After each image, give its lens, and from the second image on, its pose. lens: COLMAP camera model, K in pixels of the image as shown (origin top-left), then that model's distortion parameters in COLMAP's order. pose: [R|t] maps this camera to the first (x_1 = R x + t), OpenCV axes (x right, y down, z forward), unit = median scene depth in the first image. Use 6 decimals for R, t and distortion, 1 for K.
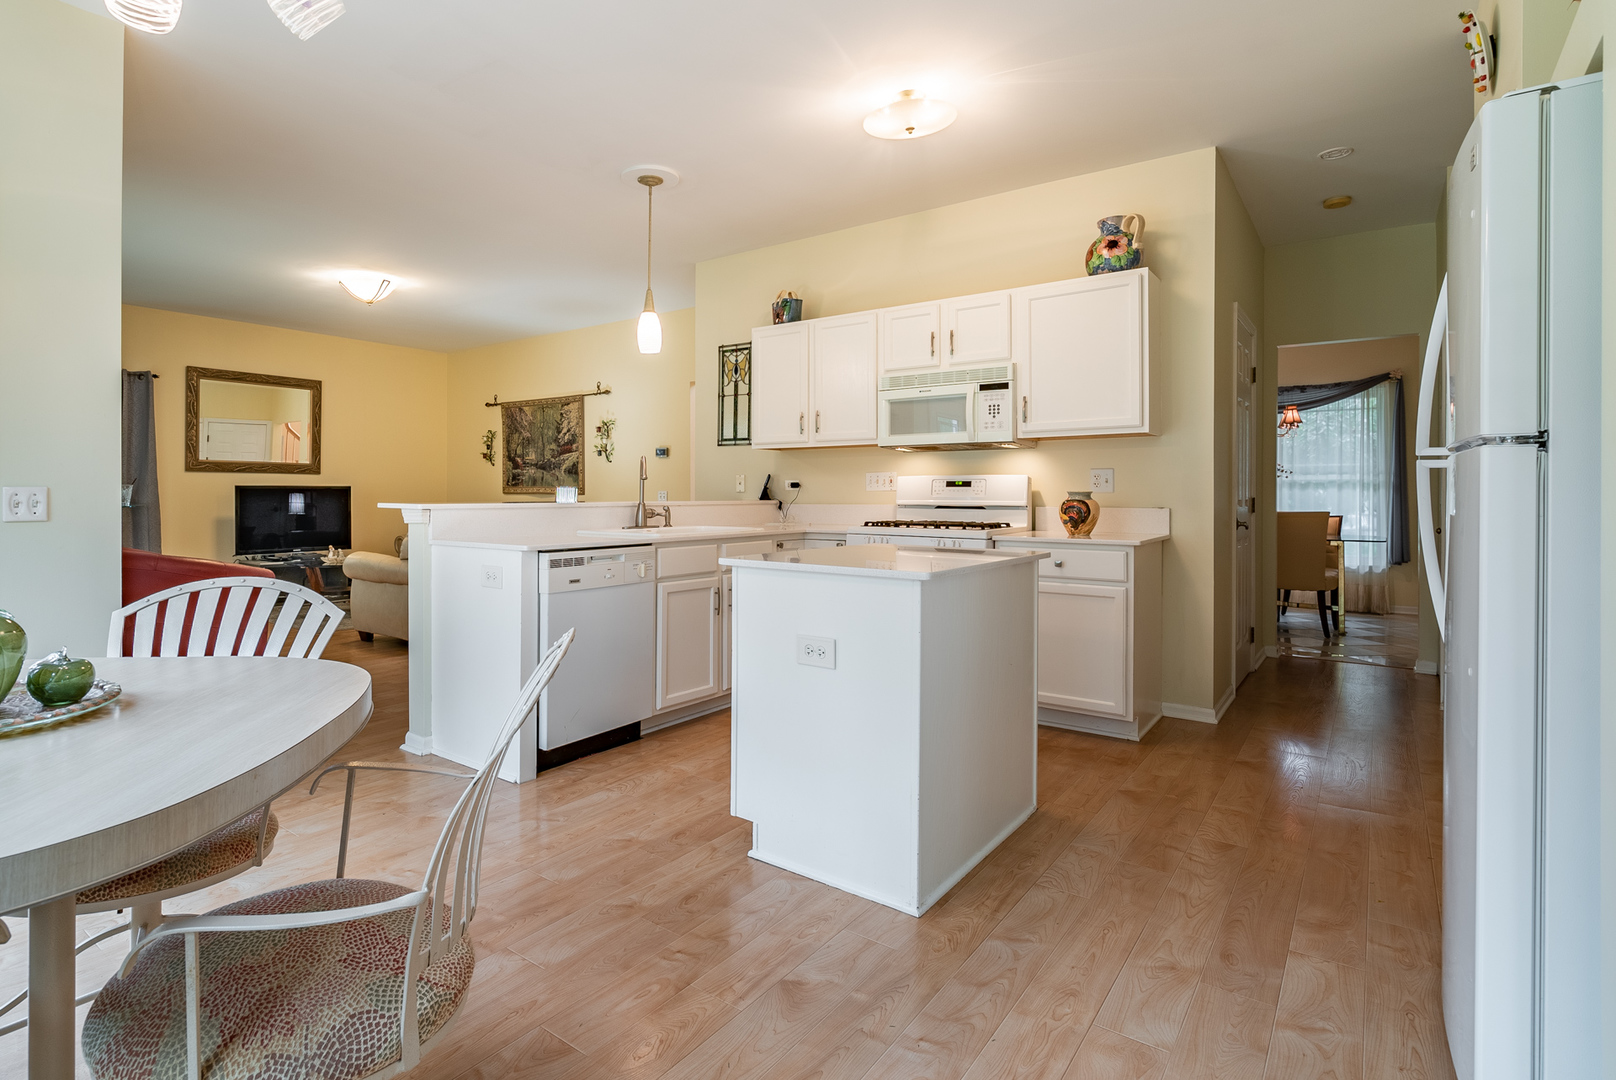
lens RADIAL K [[825.0, 0, 744.3], [0, 825.0, 493.6], [0, 0, 1]] dist [-0.004120, 0.000165]
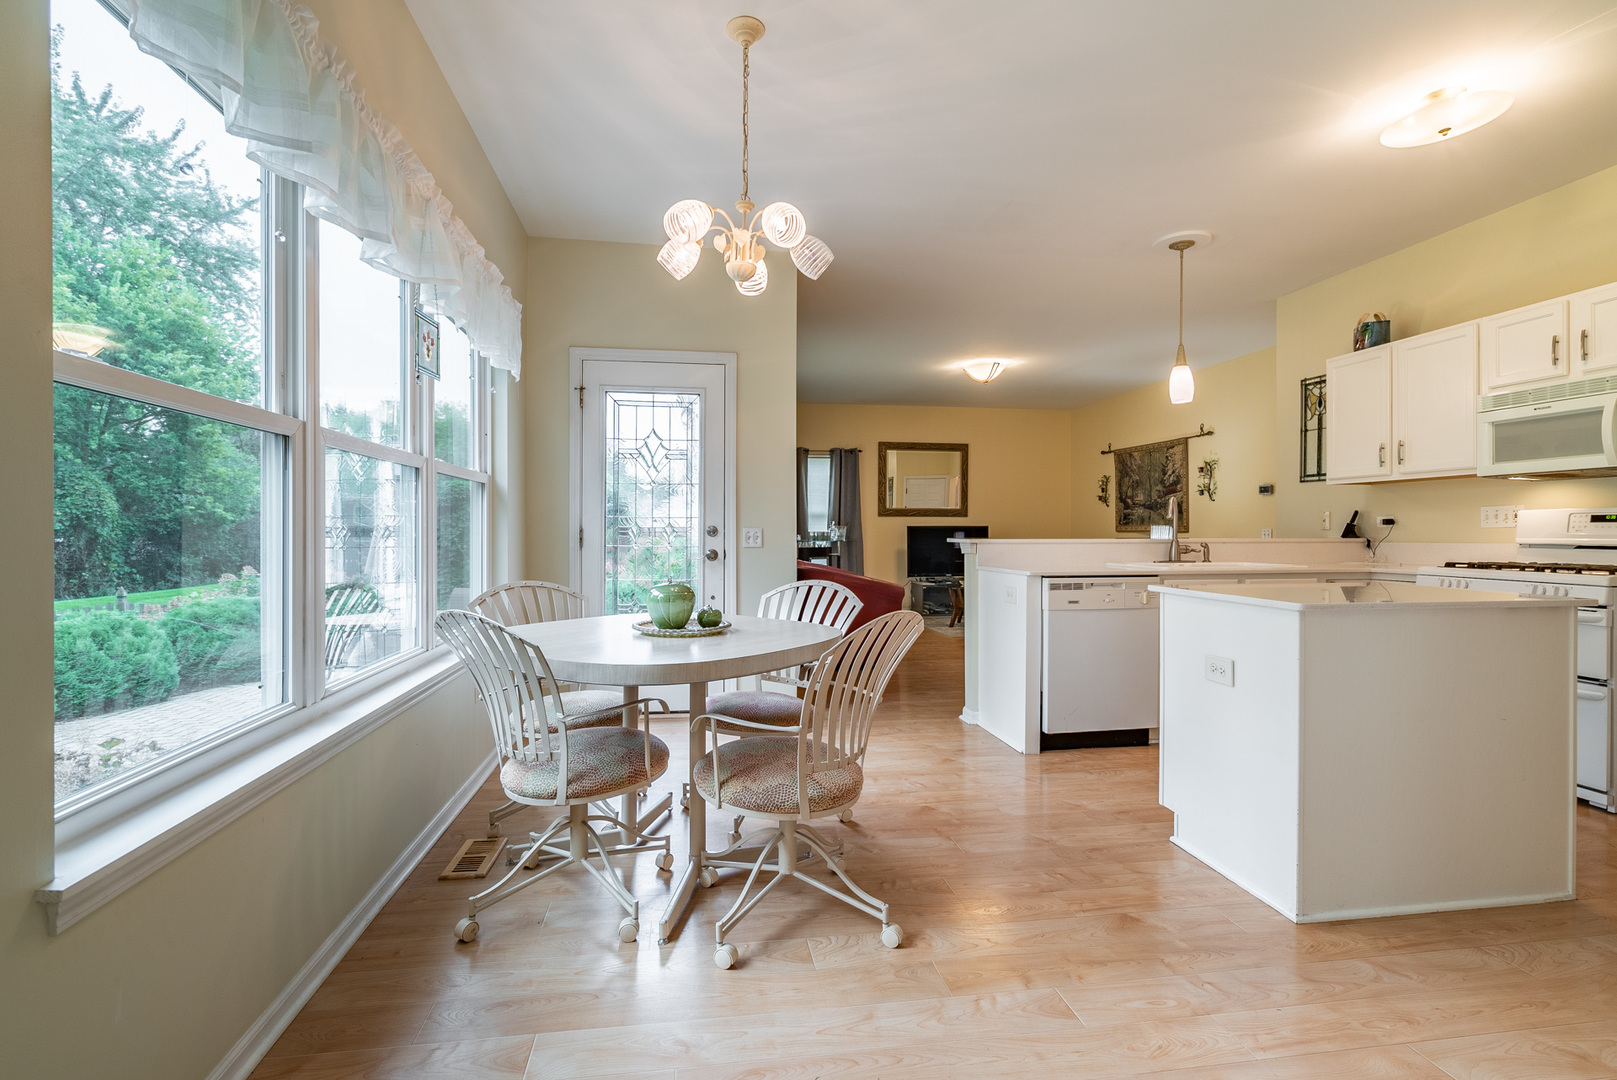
lens RADIAL K [[761.7, 0, 796.8], [0, 761.7, 533.8], [0, 0, 1]] dist [0.001138, 0.000608]
pose [[0.726761, 0.000320, -0.686891, 0.190670], [0.001204, 0.999998, 0.001739, 0.000948], [0.686890, -0.002090, 0.726759, -0.078414]]
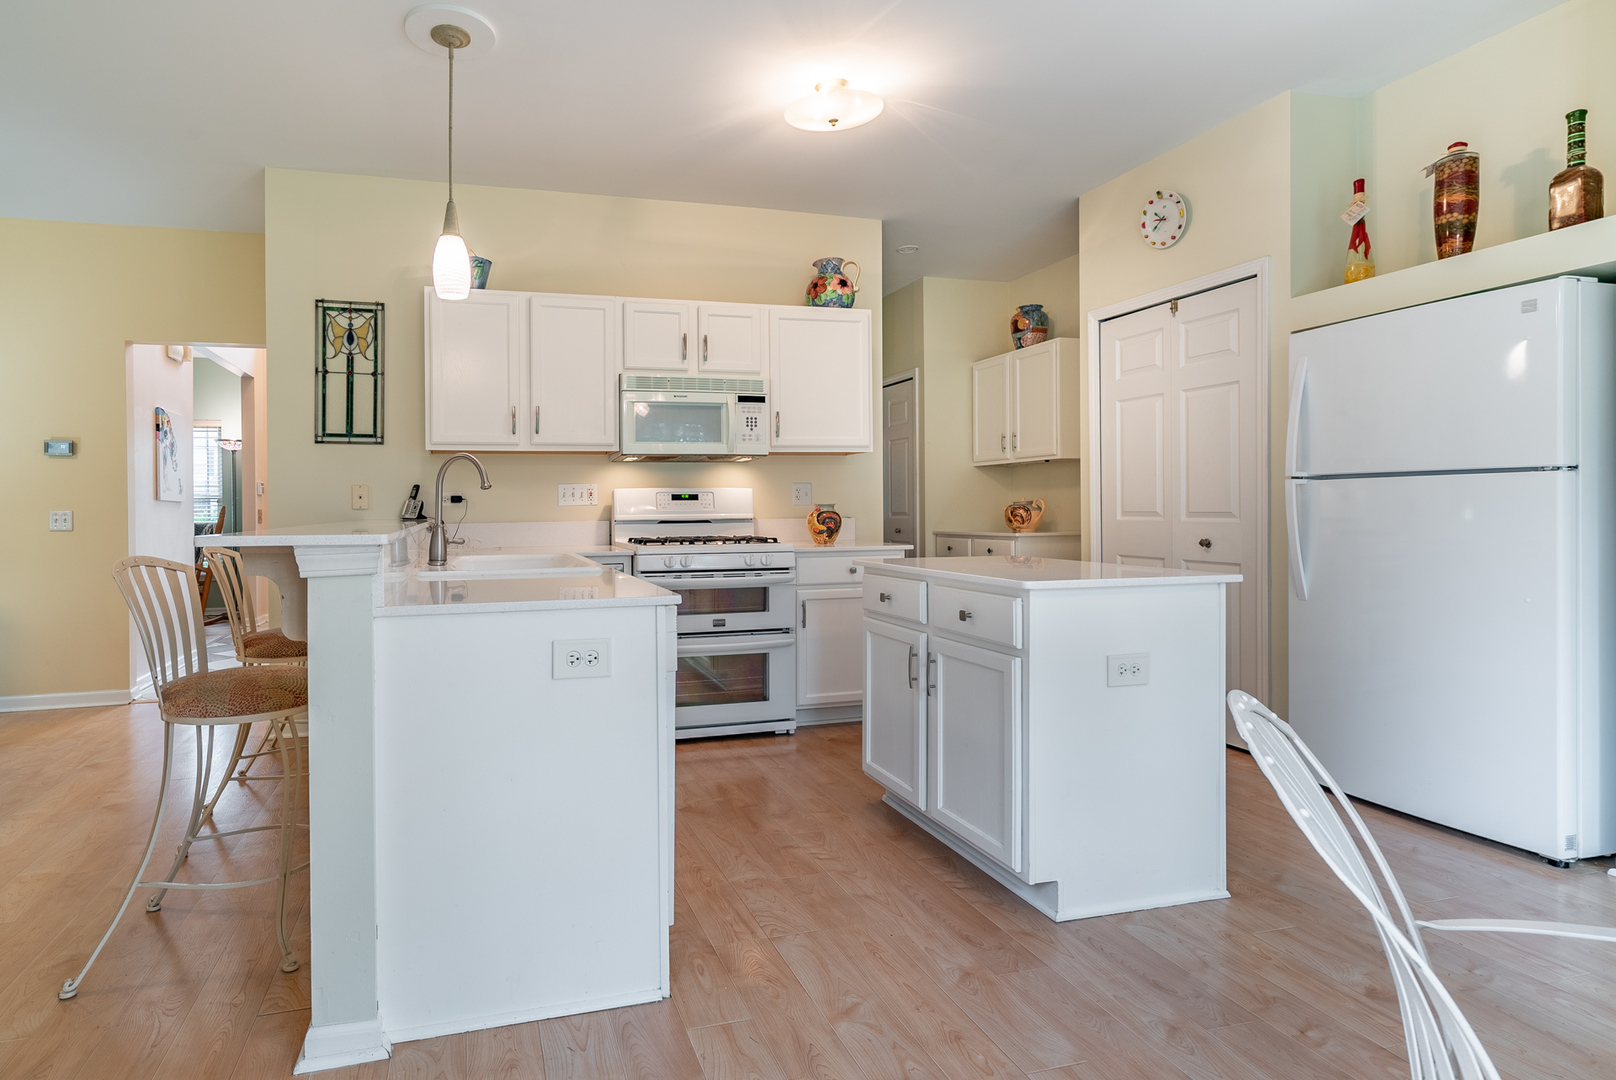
lens RADIAL K [[816.5, 0, 689.3], [0, 816.5, 512.6], [0, 0, 1]] dist [-0.004613, -0.000237]
pose [[0.610642, -0.012915, 0.791801, -0.474430], [0.012042, 0.999903, 0.007023, -0.000389], [-0.791815, 0.005246, 0.610738, 0.411116]]
